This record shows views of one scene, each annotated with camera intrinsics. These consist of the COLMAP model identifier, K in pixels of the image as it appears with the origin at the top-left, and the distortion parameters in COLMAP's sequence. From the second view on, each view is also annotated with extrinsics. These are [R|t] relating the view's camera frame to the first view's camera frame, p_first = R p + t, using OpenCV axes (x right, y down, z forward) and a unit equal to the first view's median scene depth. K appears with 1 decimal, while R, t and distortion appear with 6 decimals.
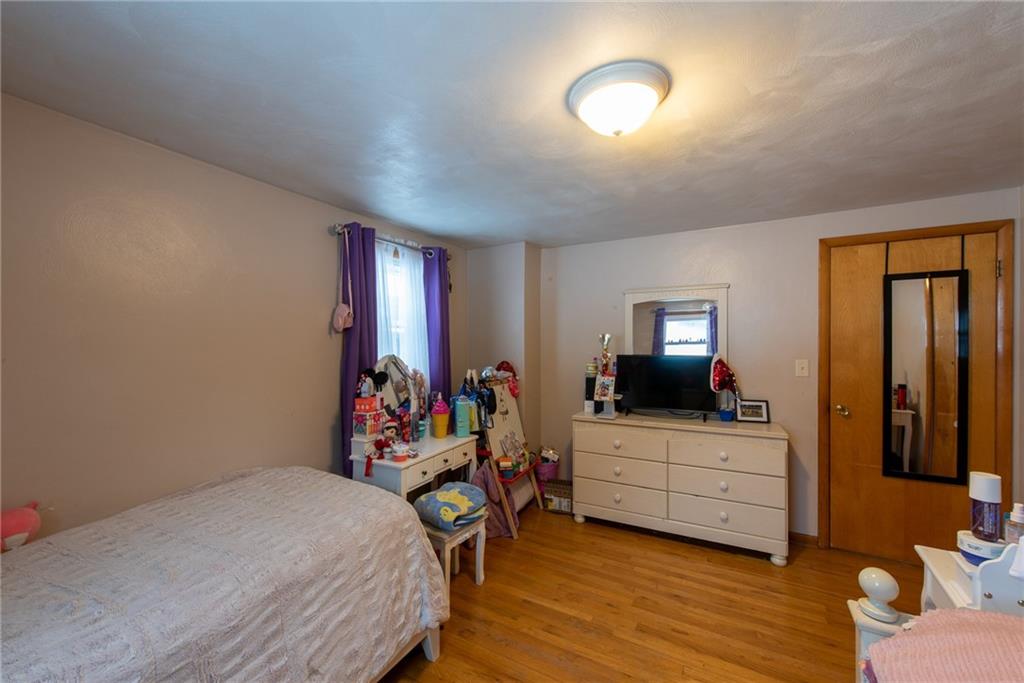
lens RADIAL K [[401.1, 0, 513.8], [0, 401.1, 341.6], [0, 0, 1]] dist [0.008885, -0.001888]
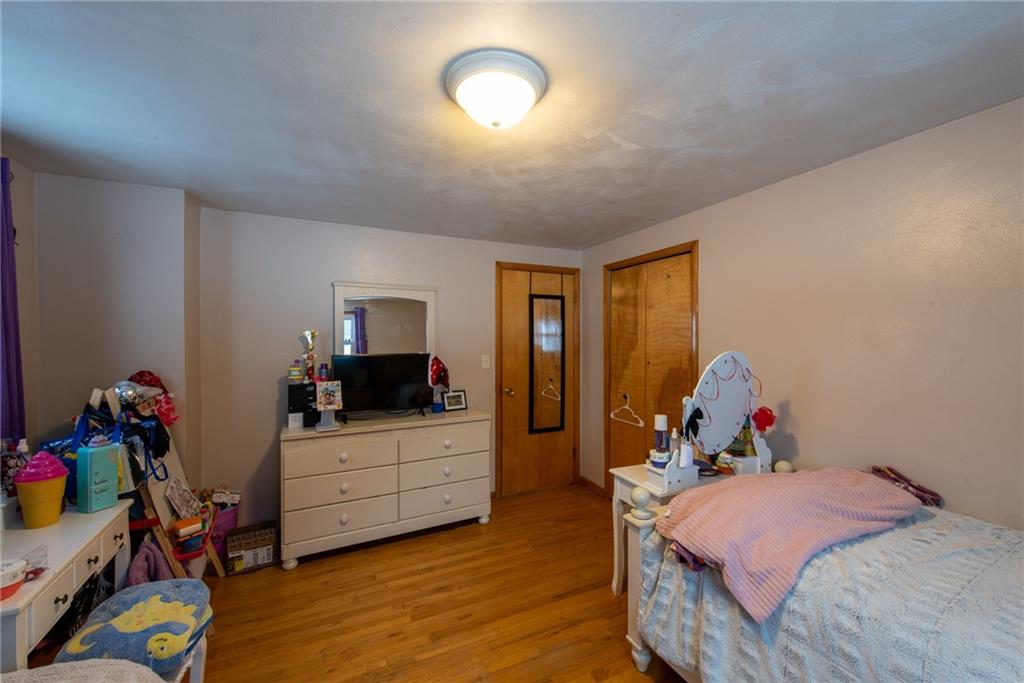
lens RADIAL K [[401.1, 0, 517.9], [0, 401.1, 342.5], [0, 0, 1]] dist [0.008885, -0.001888]
pose [[0.578005, -0.002671, 0.816029, -0.247127], [-0.000993, 0.999992, 0.003976, 0.001282], [-0.816032, -0.003109, 0.577998, 0.195277]]
